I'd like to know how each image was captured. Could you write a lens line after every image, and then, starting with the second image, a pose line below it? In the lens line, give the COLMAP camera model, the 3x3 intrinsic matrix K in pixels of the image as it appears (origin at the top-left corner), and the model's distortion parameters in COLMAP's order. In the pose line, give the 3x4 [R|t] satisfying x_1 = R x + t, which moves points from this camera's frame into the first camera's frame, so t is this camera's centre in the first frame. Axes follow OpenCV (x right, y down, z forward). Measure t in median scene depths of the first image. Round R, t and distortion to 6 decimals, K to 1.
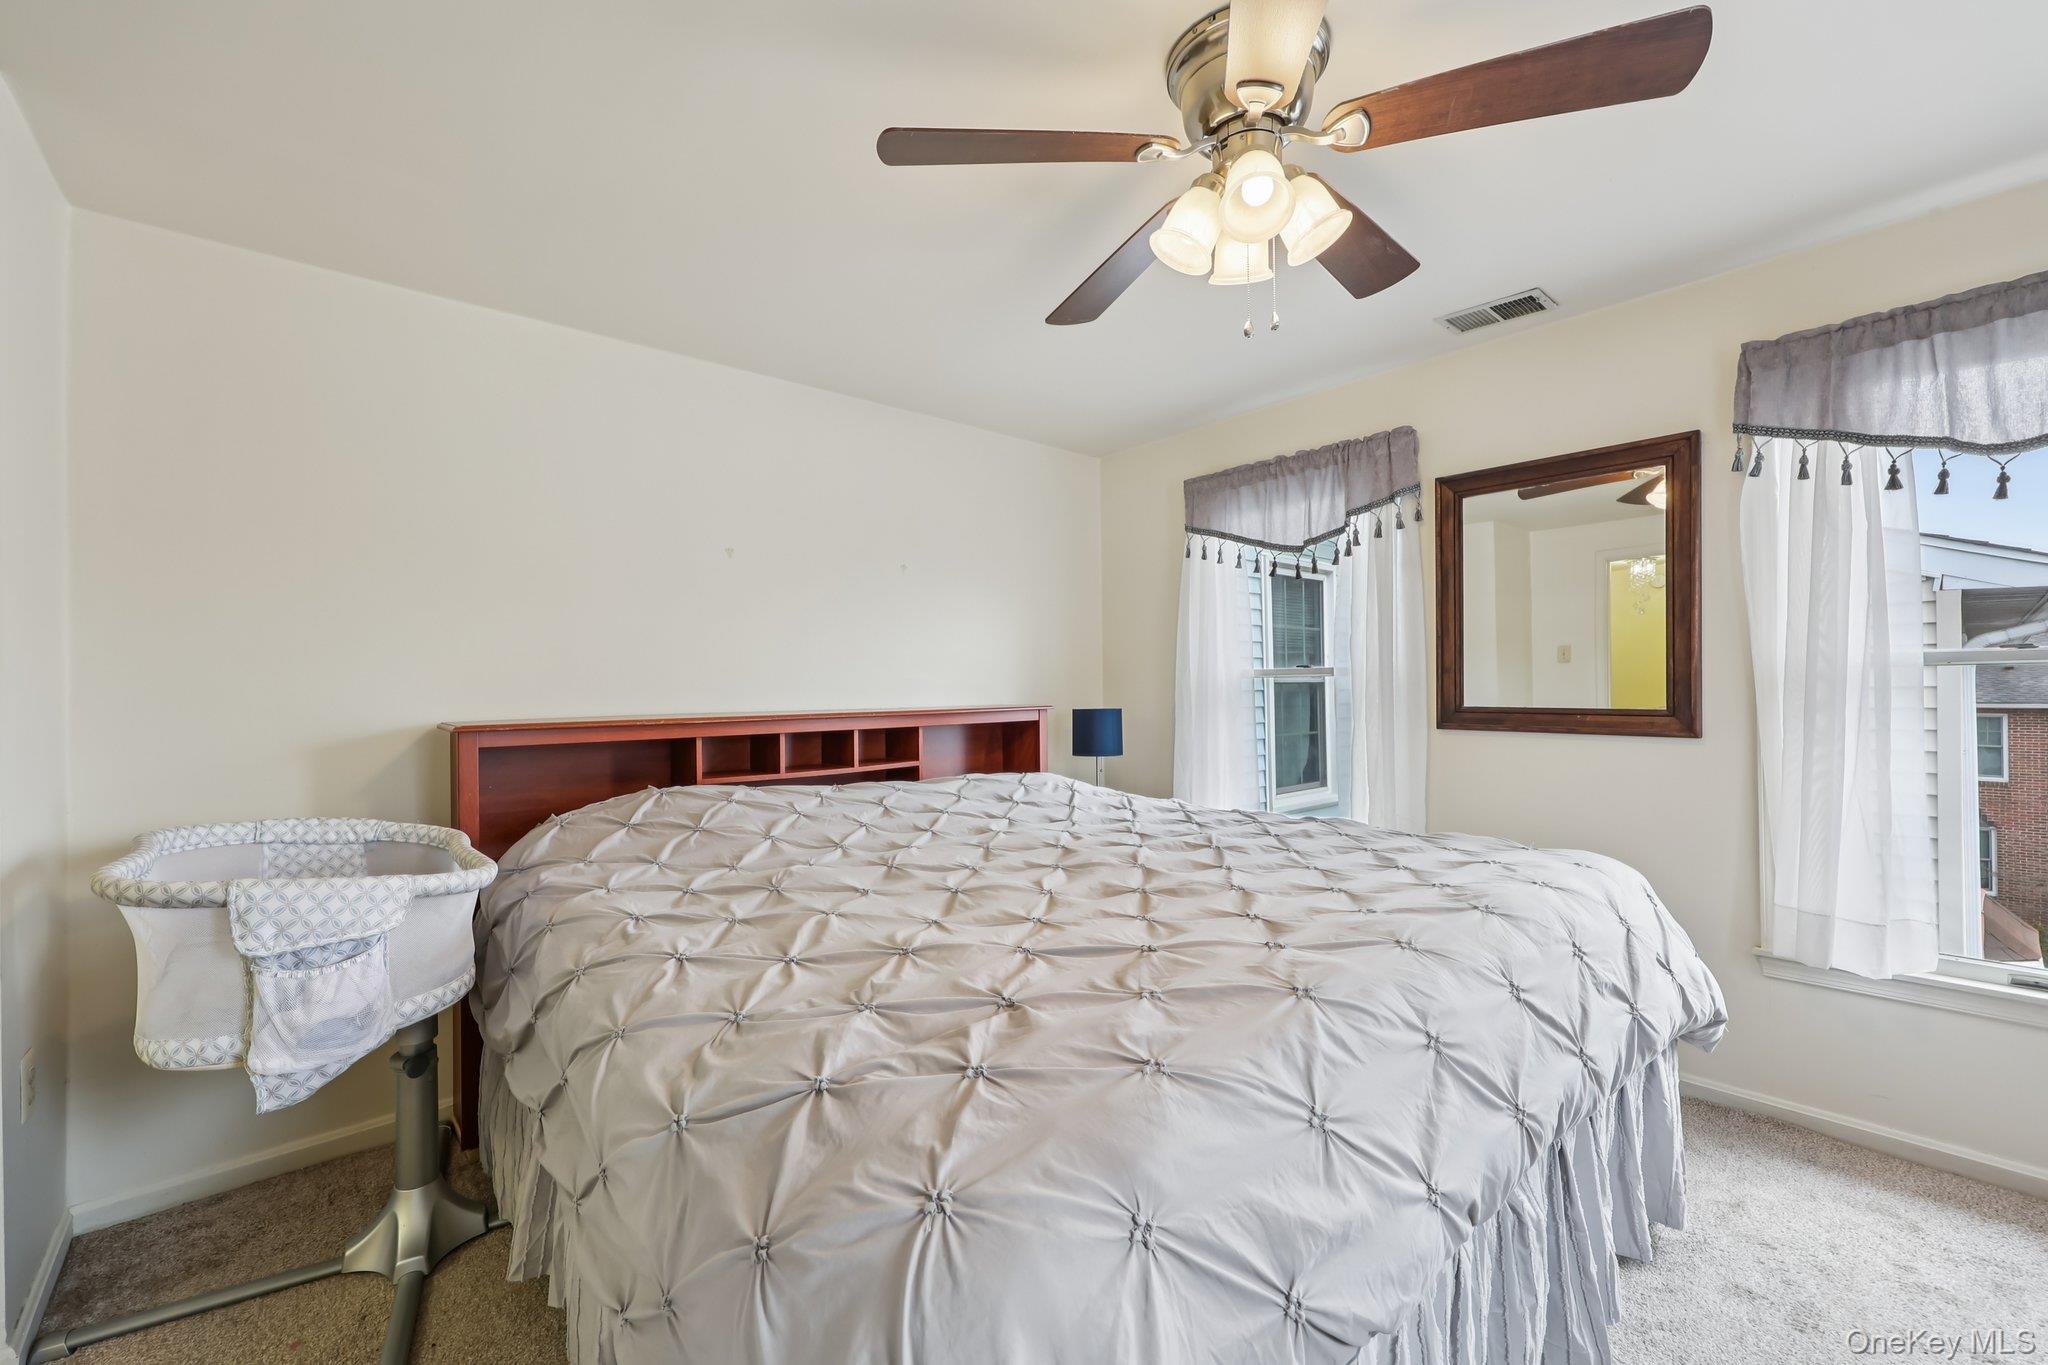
lens RADIAL K [[822.8, 0, 1021.4], [0, 822.8, 685.4], [0, 0, 1]] dist [0.000097, -0.000212]
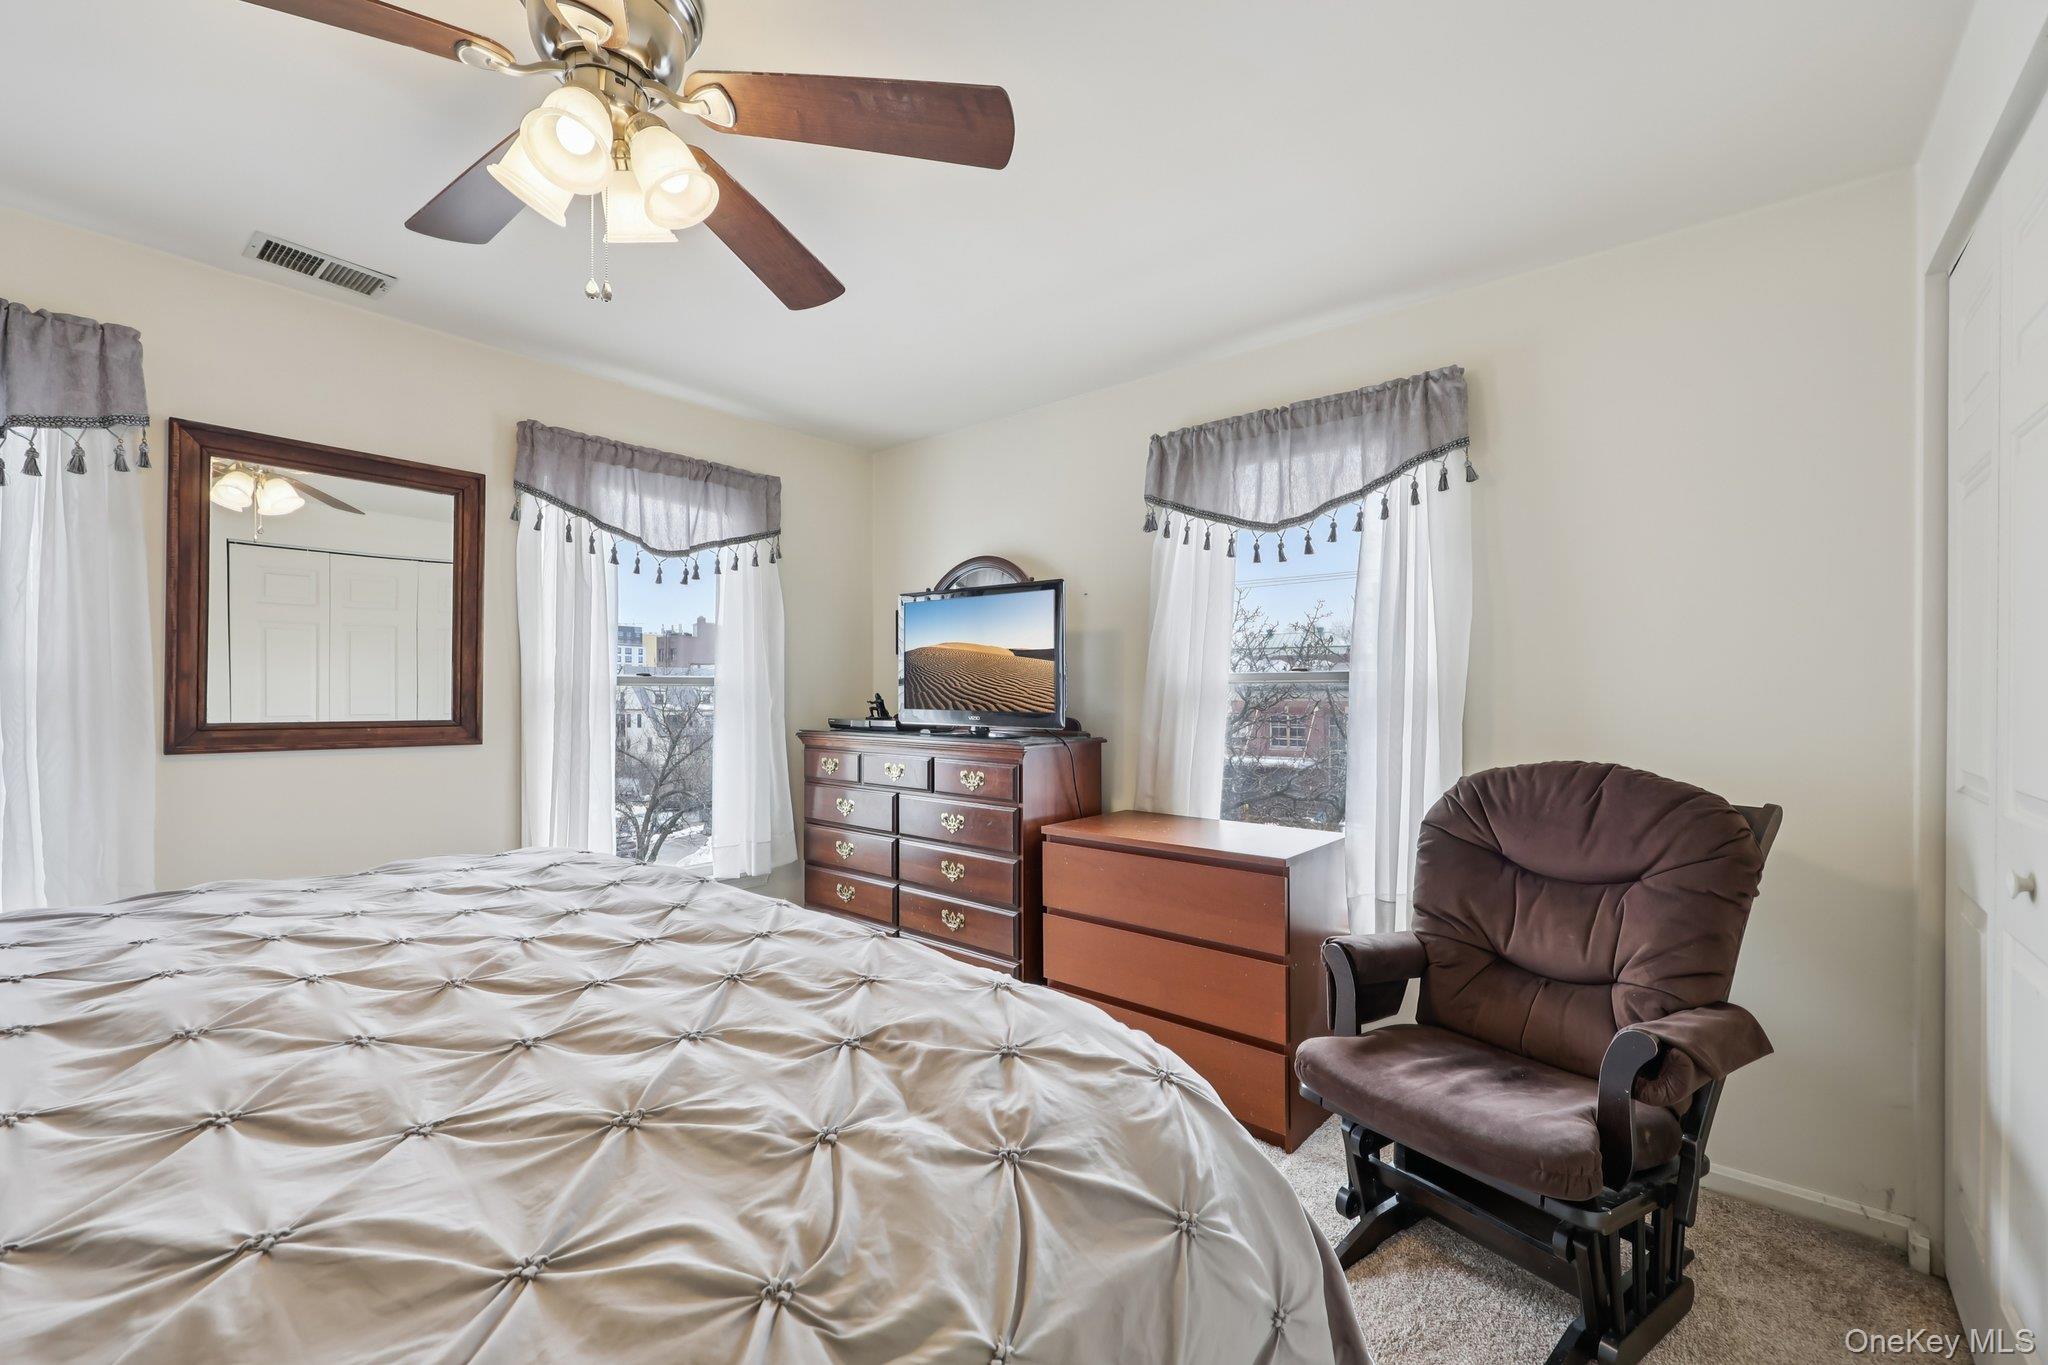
lens RADIAL K [[822.8, 0, 1020.6], [0, 822.8, 689.4], [0, 0, 1]] dist [0.000097, -0.000212]
pose [[-0.138886, 0.020684, 0.990092, -0.414237], [0.001157, 0.999785, -0.020724, 0.012770], [-0.990308, -0.001733, -0.138880, 0.428128]]
